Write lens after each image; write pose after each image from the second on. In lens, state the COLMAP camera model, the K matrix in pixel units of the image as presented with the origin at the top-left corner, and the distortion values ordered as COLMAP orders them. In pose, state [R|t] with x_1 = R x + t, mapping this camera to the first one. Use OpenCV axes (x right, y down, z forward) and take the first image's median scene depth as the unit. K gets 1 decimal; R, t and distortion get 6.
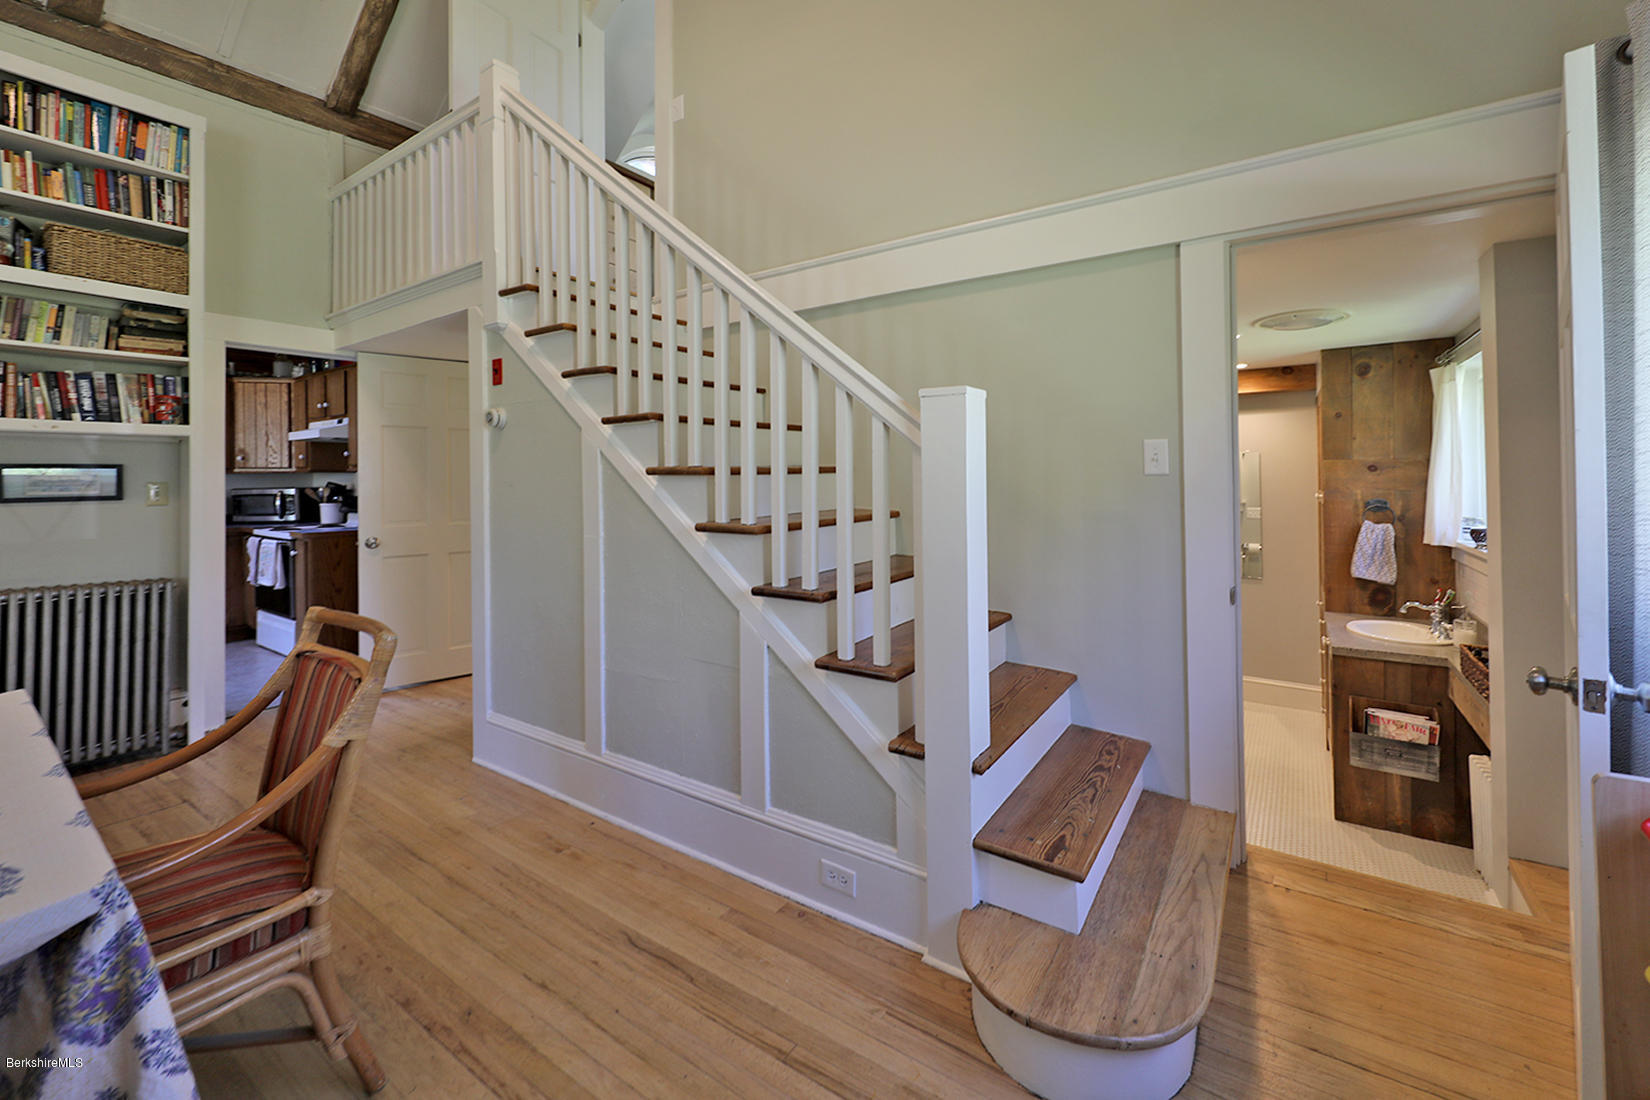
lens RADIAL K [[659.3, 0, 861.7], [0, 659.3, 472.0], [0, 0, 1]] dist [-0.004045, -0.000090]
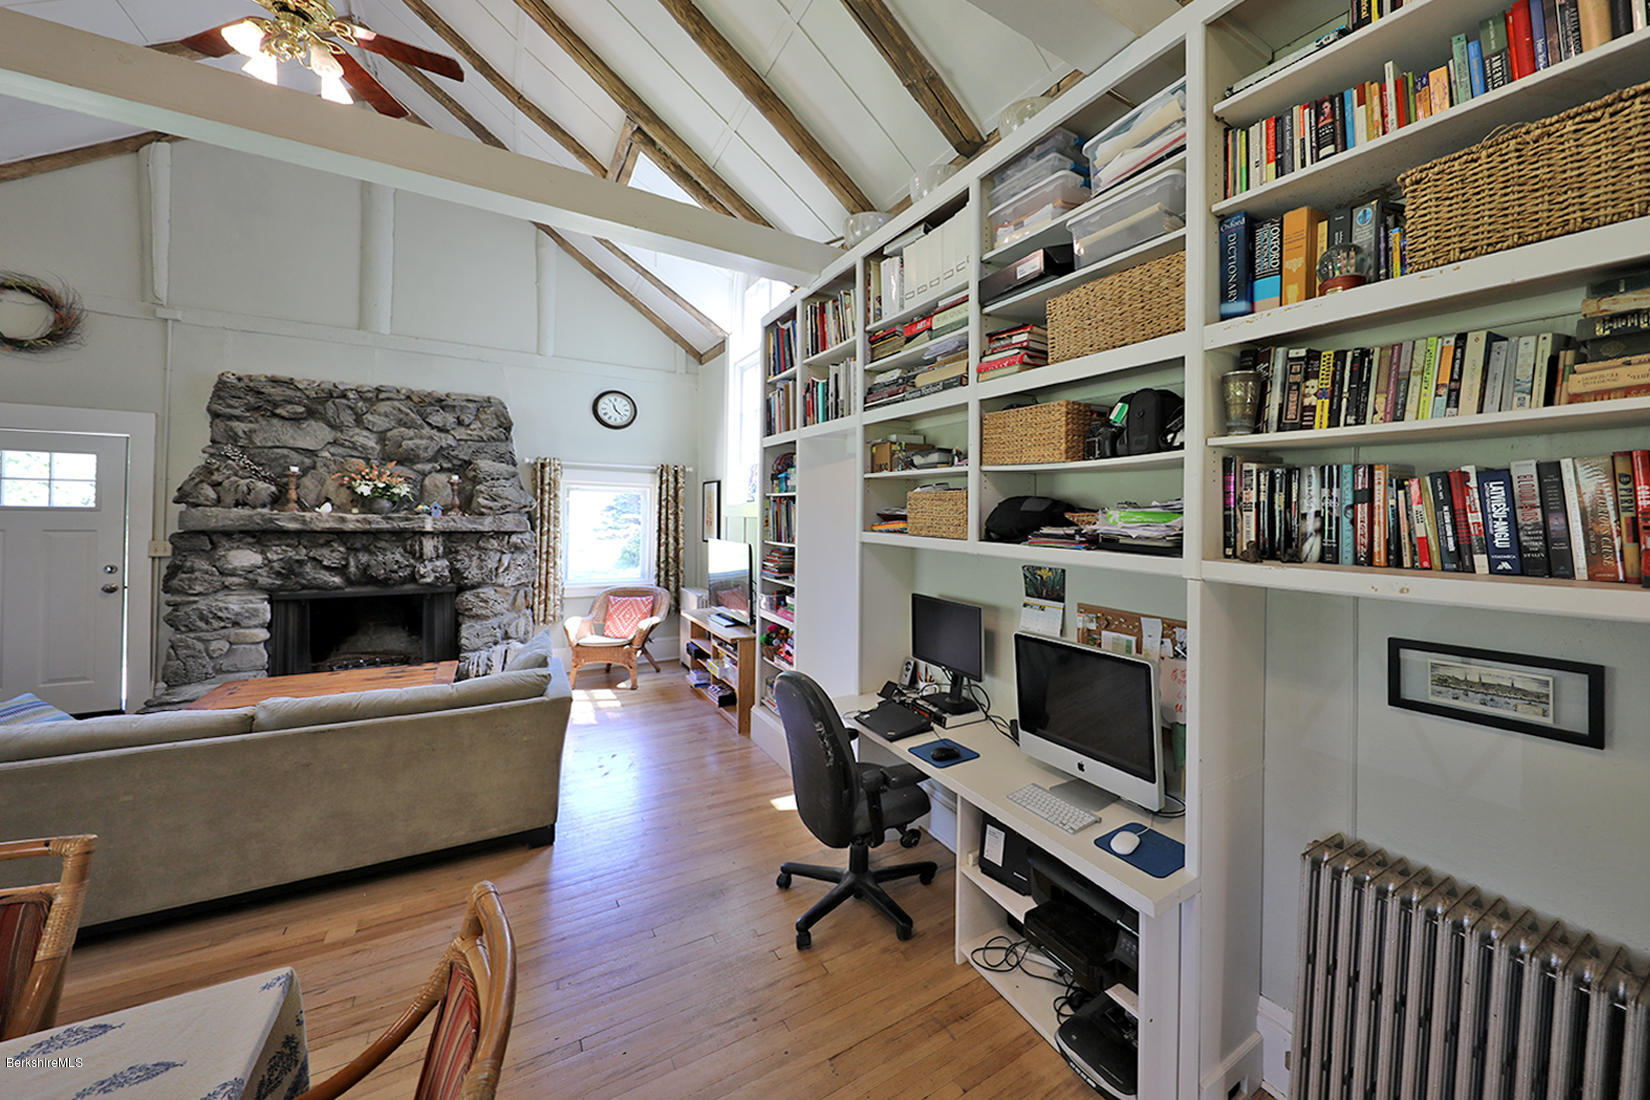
lens RADIAL K [[598.6, 0, 940.3], [0, 598.6, 516.0], [0, 0, 1]] dist [-0.008072, -0.000662]
pose [[-0.329063, 0.005910, -0.944289, -0.622824], [0.002385, 0.999982, 0.005428, -0.112989], [0.944305, -0.000466, -0.329071, 0.722375]]
